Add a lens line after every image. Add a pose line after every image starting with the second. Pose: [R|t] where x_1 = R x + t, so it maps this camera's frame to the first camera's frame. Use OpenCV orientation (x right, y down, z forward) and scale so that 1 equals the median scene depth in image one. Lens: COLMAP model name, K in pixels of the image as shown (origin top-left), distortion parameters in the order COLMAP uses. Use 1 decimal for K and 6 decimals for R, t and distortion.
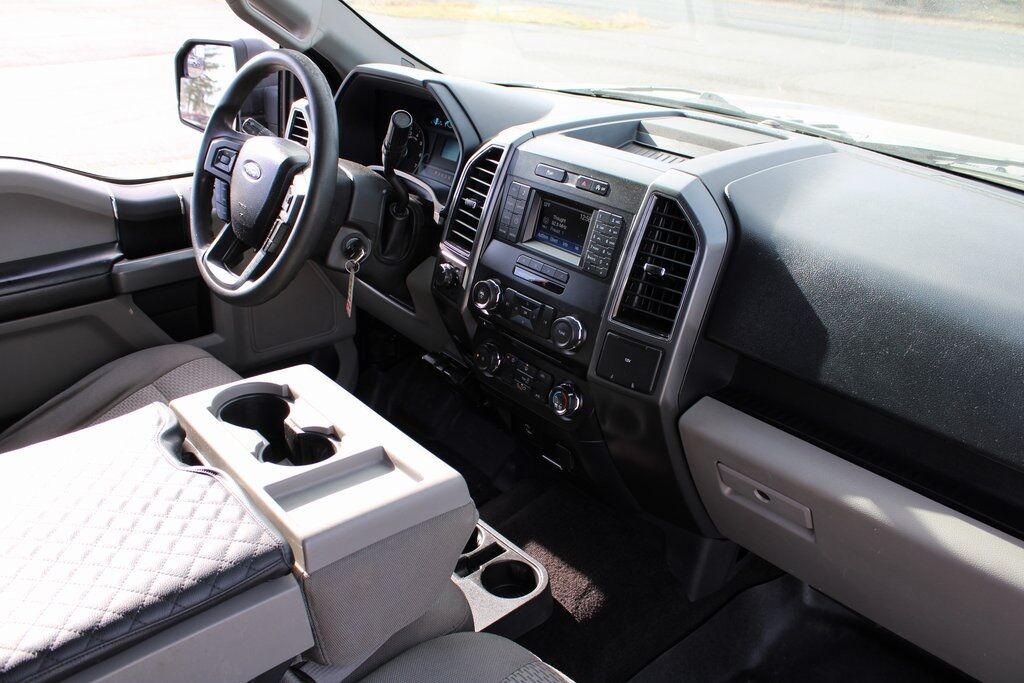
lens RADIAL K [[857.5, 0, 517.5], [0, 857.5, 348.6], [0, 0, 1]] dist [-0.130805, 0.087967]
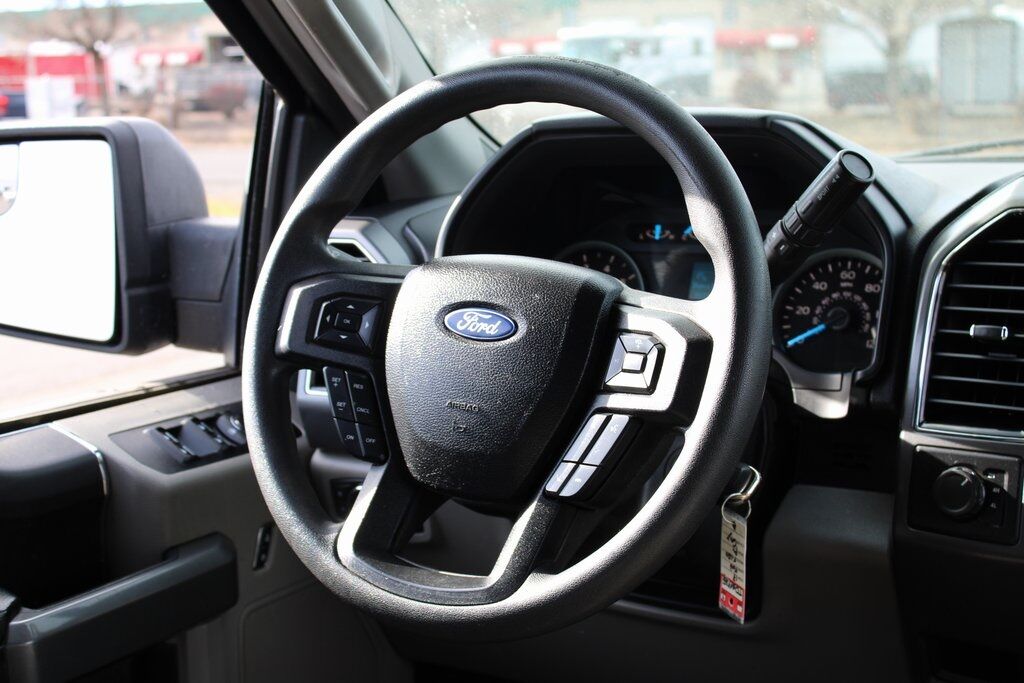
lens RADIAL K [[1555.8, 0, 530.3], [0, 1555.8, 350.4], [0, 0, 1]] dist [0.002518, 0.000000]
pose [[0.950209, -0.111503, 0.290981, -0.599567], [0.187084, 0.950901, -0.246548, 0.006592], [-0.249204, 0.288710, 0.924415, 0.285123]]
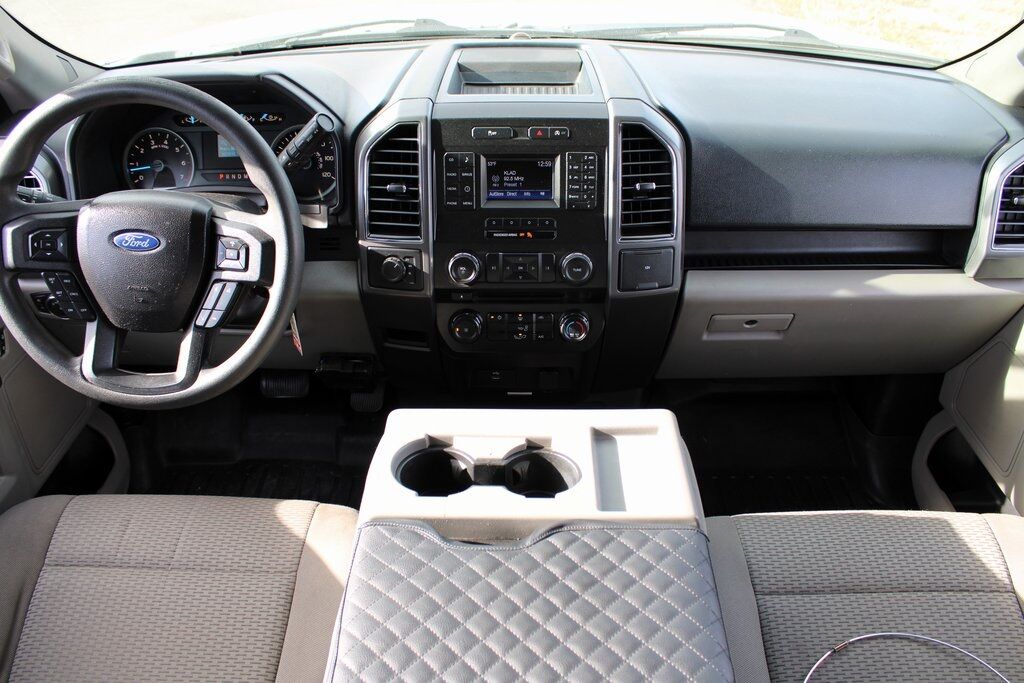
lens RADIAL K [[857.5, 0, 507.4], [0, 857.5, 344.7], [0, 0, 1]] dist [-0.130805, 0.087967]
pose [[0.675808, -0.431832, 0.597331, -0.667816], [0.349477, 0.901249, 0.256154, -0.231532], [-0.648960, 0.035643, 0.759987, 0.218649]]
